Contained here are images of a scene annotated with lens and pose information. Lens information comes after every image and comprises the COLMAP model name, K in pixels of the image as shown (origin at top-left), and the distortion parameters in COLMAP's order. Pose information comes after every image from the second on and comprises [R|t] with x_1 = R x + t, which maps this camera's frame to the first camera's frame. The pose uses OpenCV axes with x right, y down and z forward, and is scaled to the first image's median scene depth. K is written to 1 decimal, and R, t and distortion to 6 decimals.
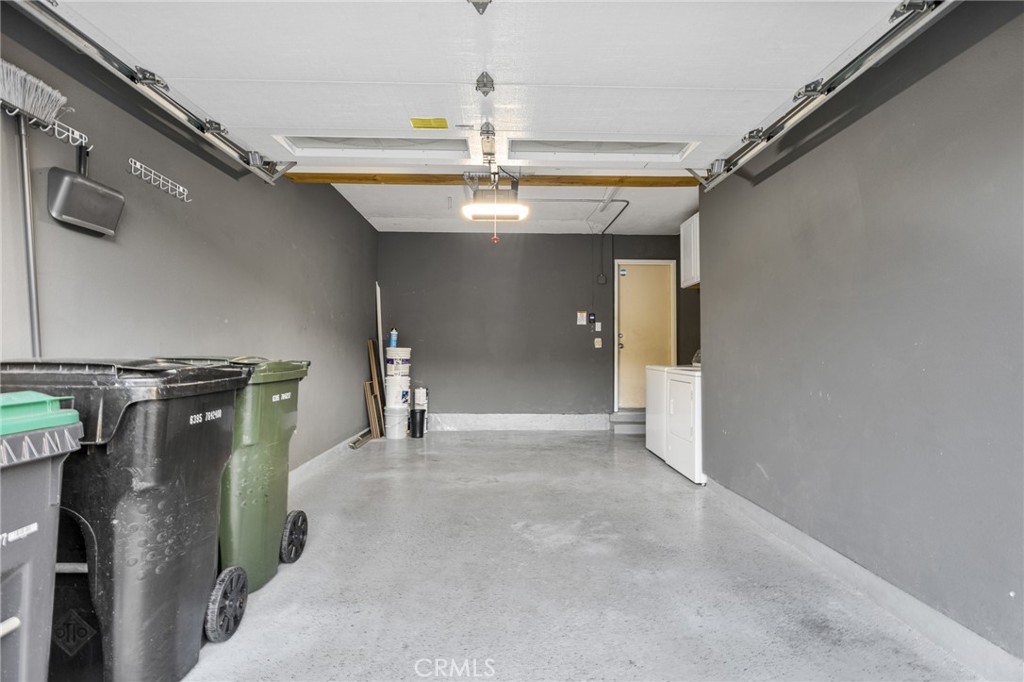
lens RADIAL K [[482.3, 0, 511.3], [0, 482.3, 336.2], [0, 0, 1]] dist [0.001662, 0.000313]
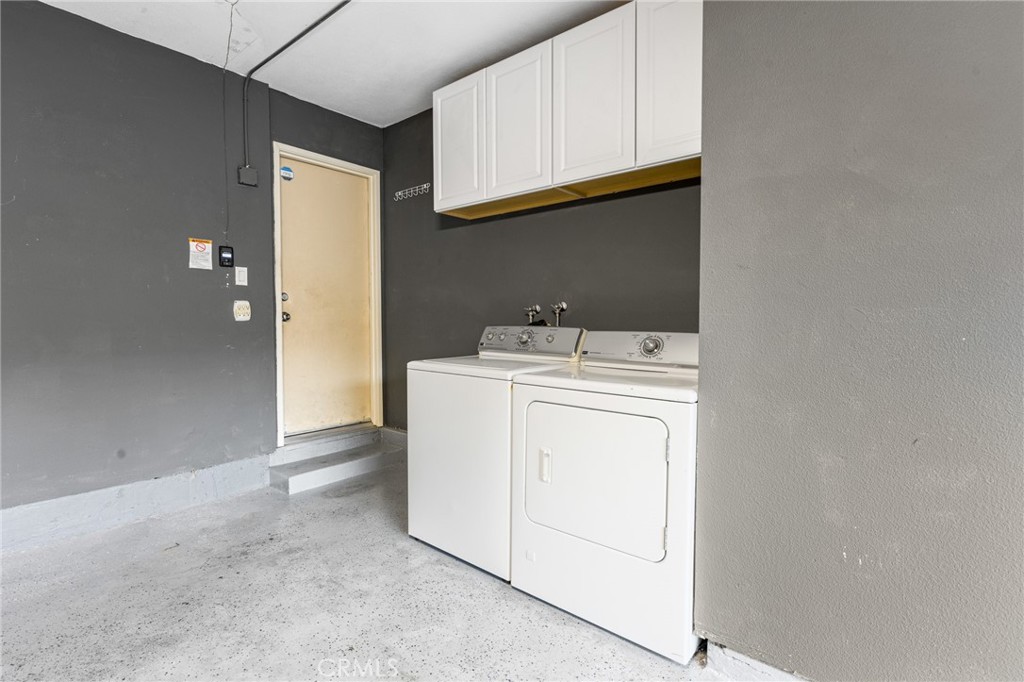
lens RADIAL K [[482.3, 0, 511.3], [0, 482.3, 336.2], [0, 0, 1]] dist [0.001662, 0.000313]
pose [[0.659822, -0.029752, 0.750833, -0.001401], [-0.021029, 0.998093, 0.058029, 0.006002], [-0.751128, -0.054078, 0.657938, 0.488536]]
